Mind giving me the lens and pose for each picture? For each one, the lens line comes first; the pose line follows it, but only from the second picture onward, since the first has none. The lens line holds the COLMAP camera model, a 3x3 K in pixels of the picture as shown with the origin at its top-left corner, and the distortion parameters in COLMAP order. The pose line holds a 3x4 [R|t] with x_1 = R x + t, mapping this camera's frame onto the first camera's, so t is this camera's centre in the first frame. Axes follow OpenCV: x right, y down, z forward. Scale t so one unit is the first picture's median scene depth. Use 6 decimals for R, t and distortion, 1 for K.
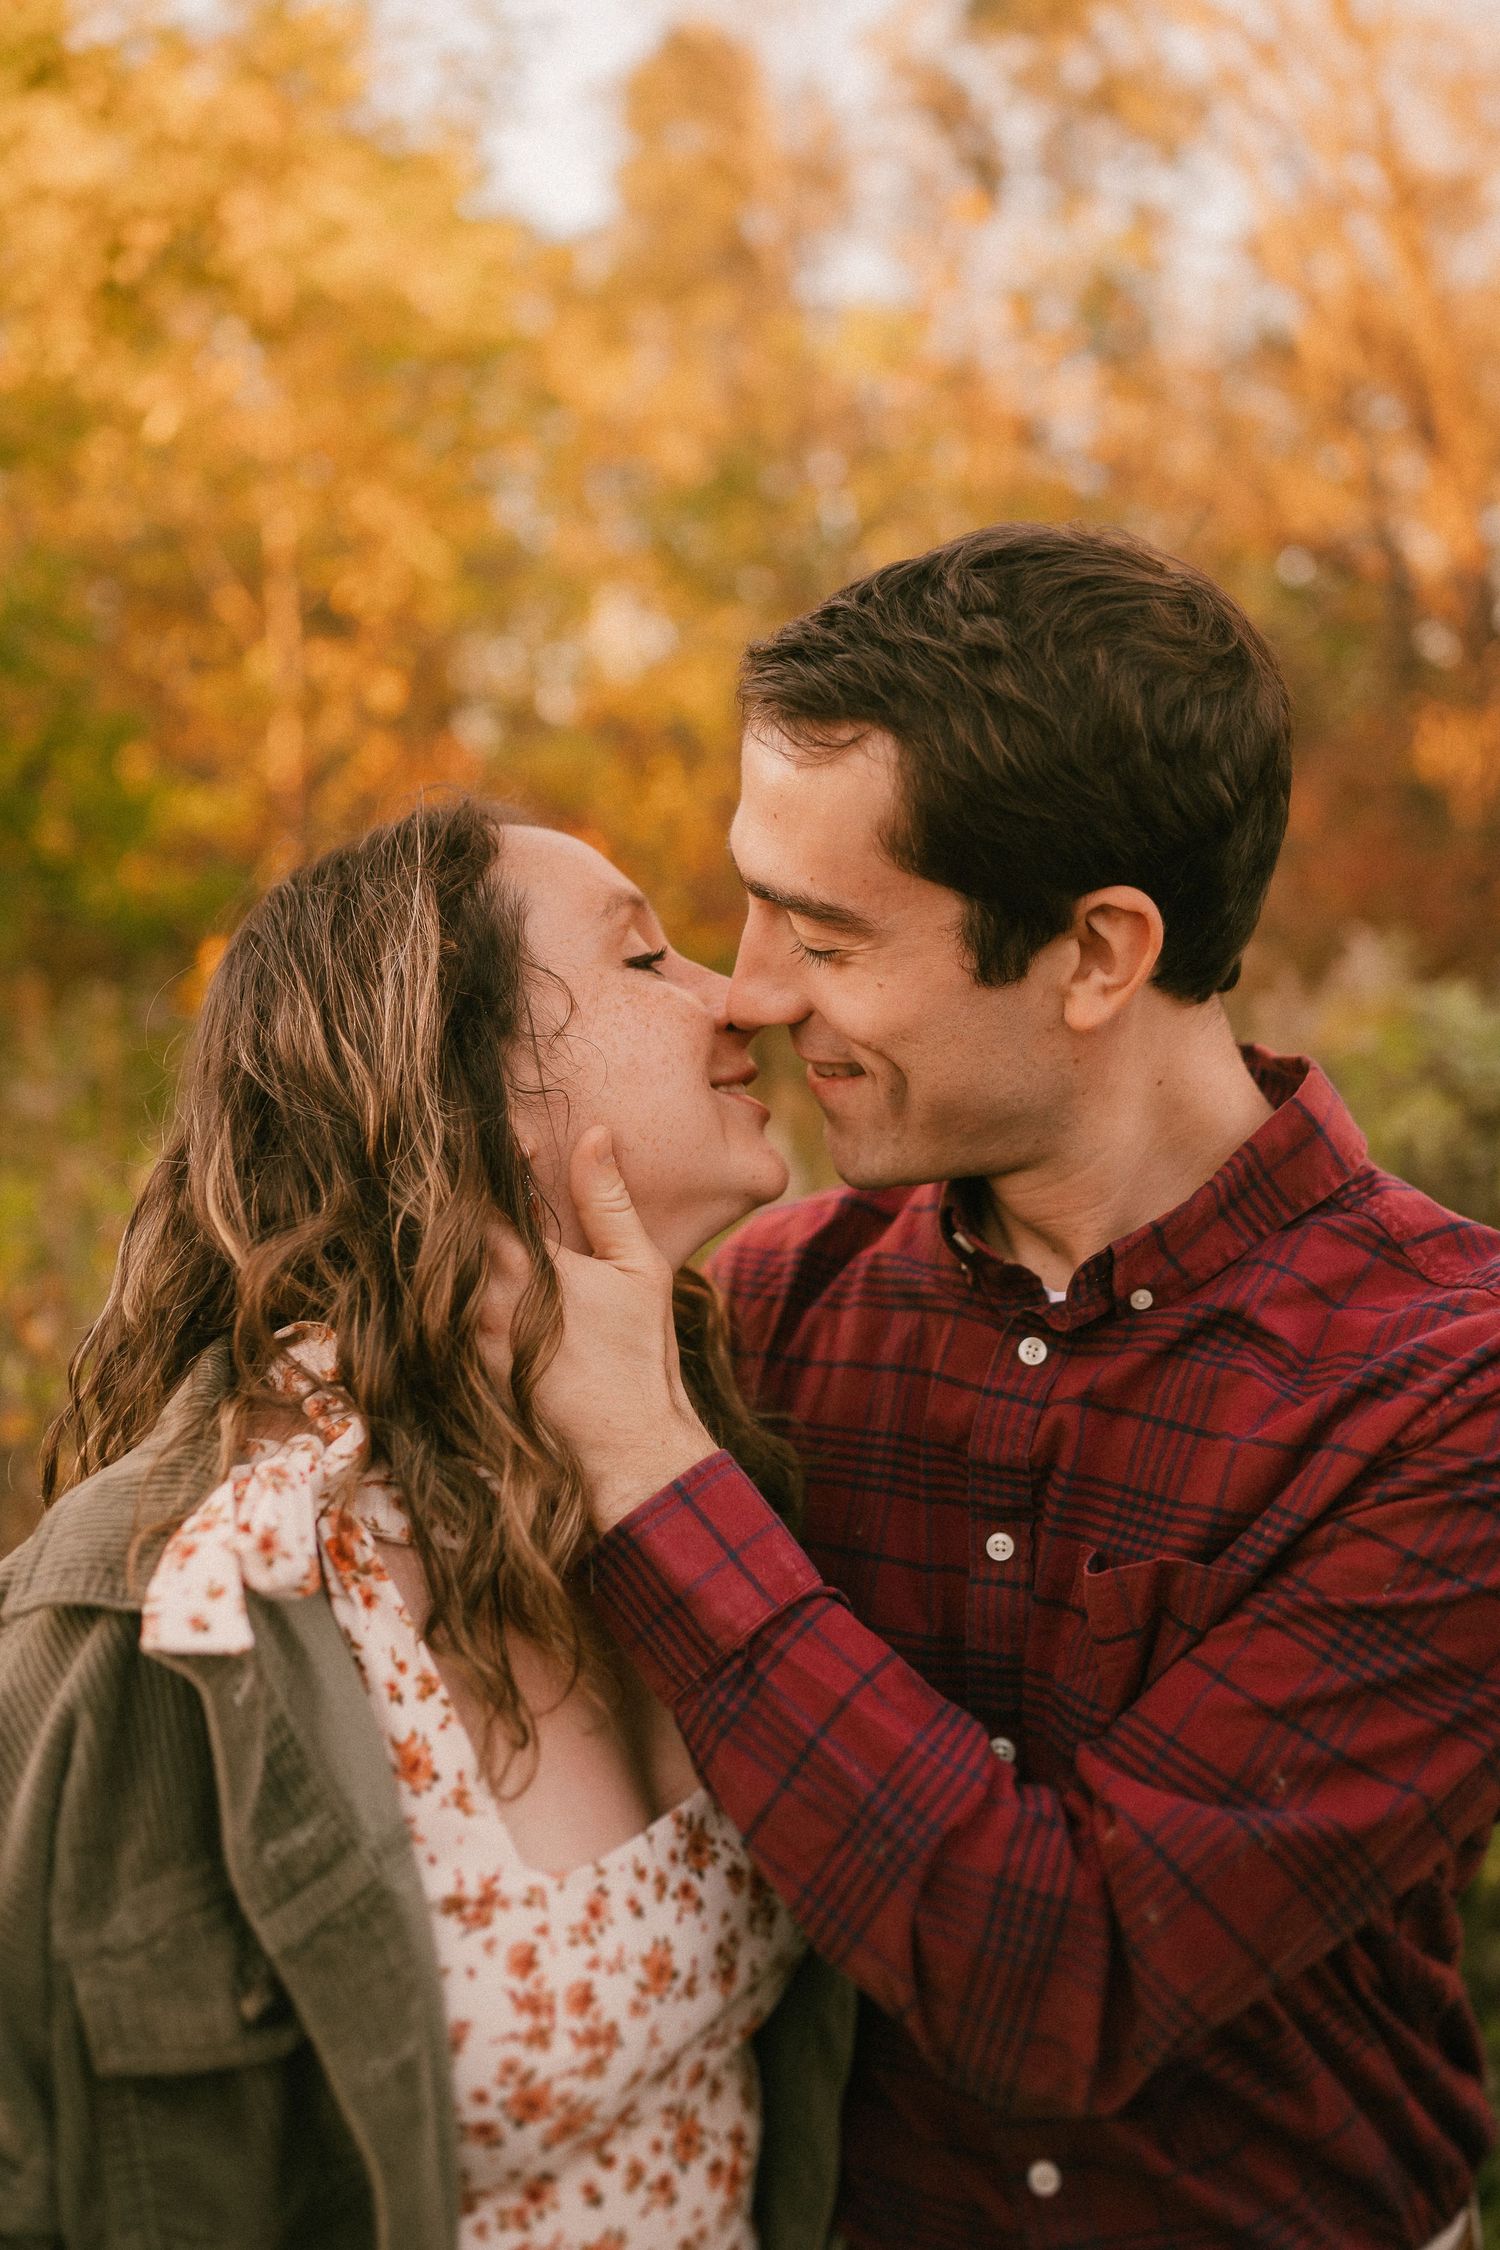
lens RADIAL K [[2039.6, 0, 750.0], [0, 2039.6, 1125.0], [0, 0, 1]] dist [-0.018181, 0.010934]
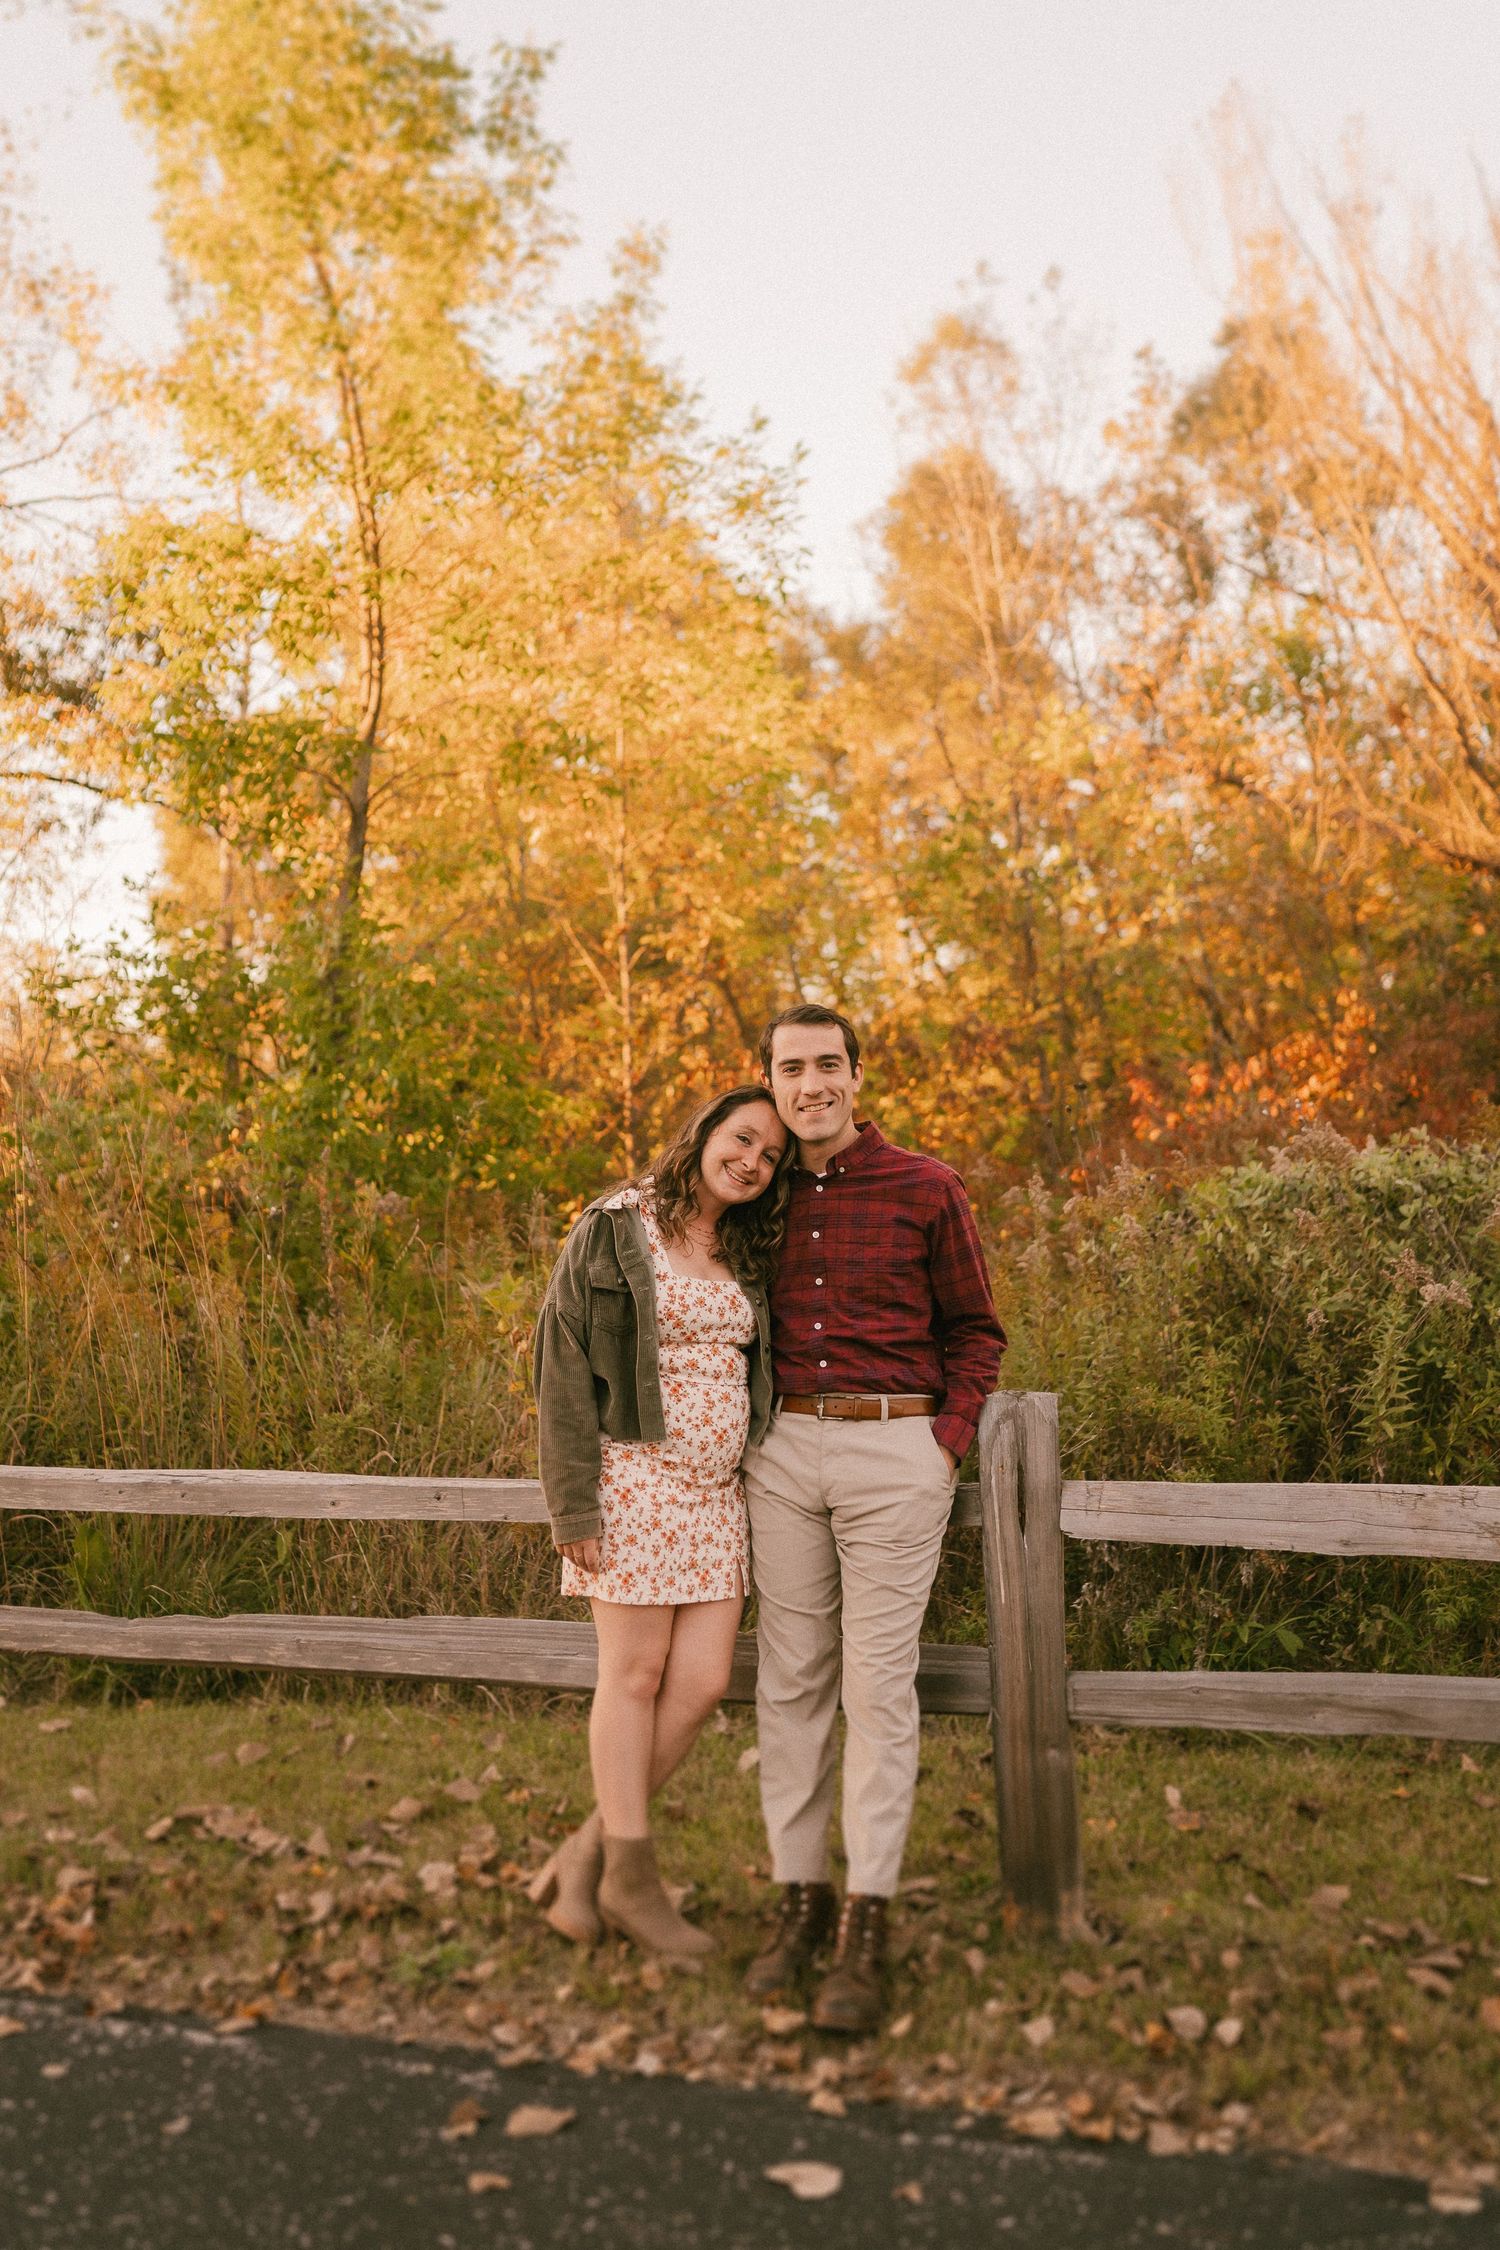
lens RADIAL K [[2264.9, 0, 742.6], [0, 2264.9, 1169.0], [0, 0, 1]] dist [-0.004550, 0.007001]
pose [[0.984643, -0.036970, -0.170620, 0.098654], [0.014527, 0.991281, -0.130961, 0.080302], [0.173974, 0.126471, 0.976595, -0.430354]]
